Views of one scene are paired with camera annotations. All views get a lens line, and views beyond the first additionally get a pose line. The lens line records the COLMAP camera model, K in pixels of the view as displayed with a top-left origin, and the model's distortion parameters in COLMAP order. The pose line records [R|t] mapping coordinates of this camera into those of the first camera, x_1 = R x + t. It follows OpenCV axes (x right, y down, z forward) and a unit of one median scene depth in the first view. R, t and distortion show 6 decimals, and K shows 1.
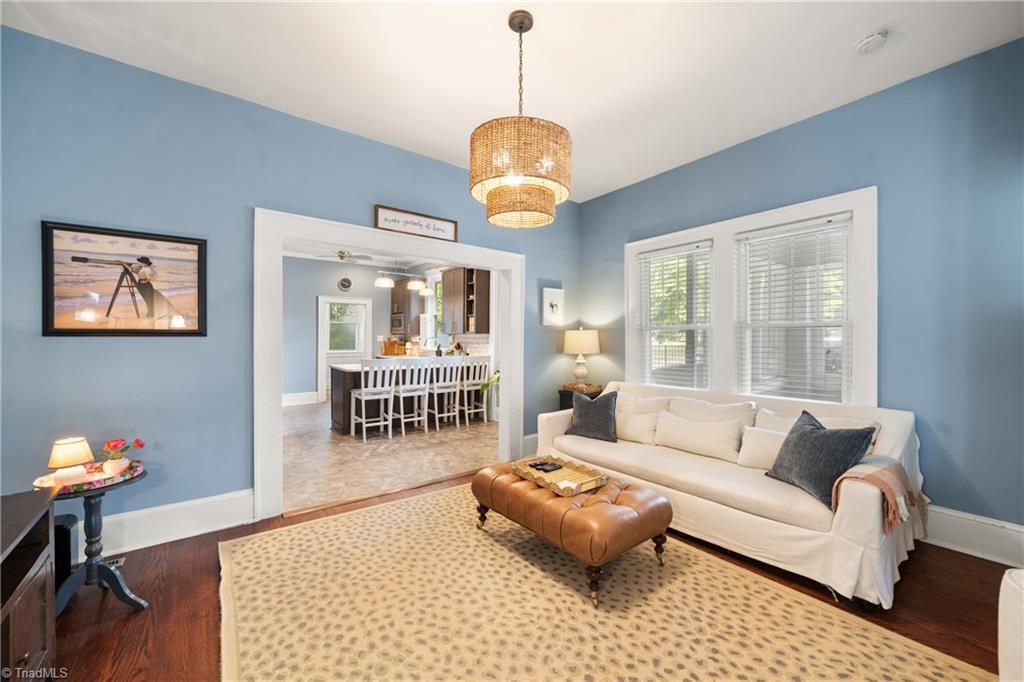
lens RADIAL K [[396.2, 0, 522.1], [0, 396.2, 304.8], [0, 0, 1]] dist [-0.009015, 0.003003]
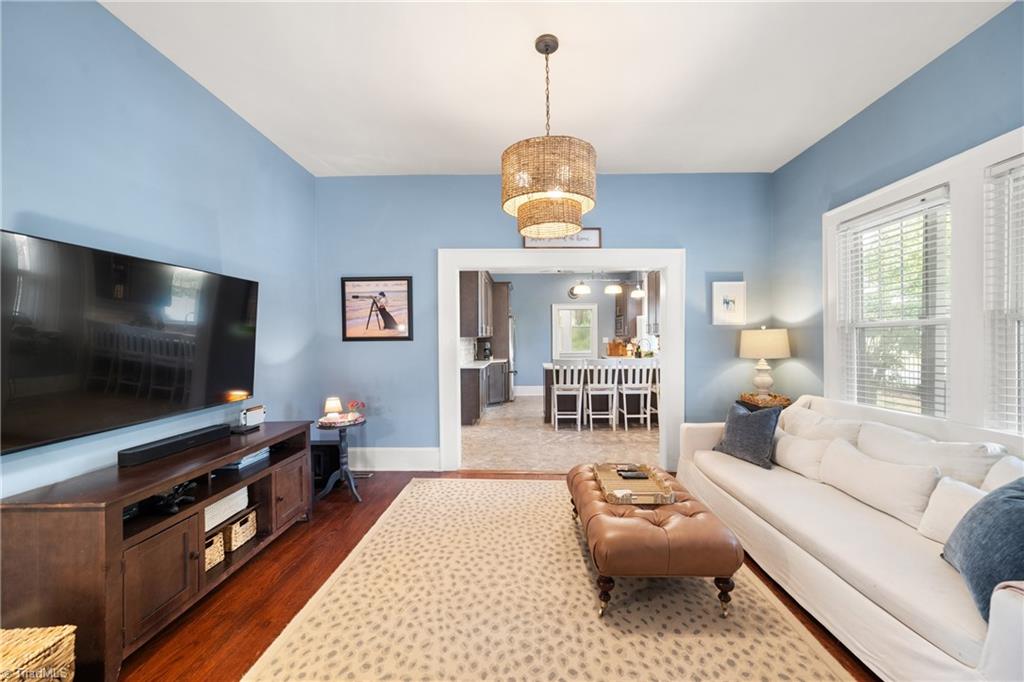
lens RADIAL K [[396.2, 0, 524.7], [0, 396.2, 306.9], [0, 0, 1]] dist [-0.009015, 0.003003]
pose [[0.775761, -0.058578, -0.628302, 0.484241], [0.060641, 0.997994, -0.018172, 0.004652], [0.628106, -0.024004, 0.777758, 0.096849]]
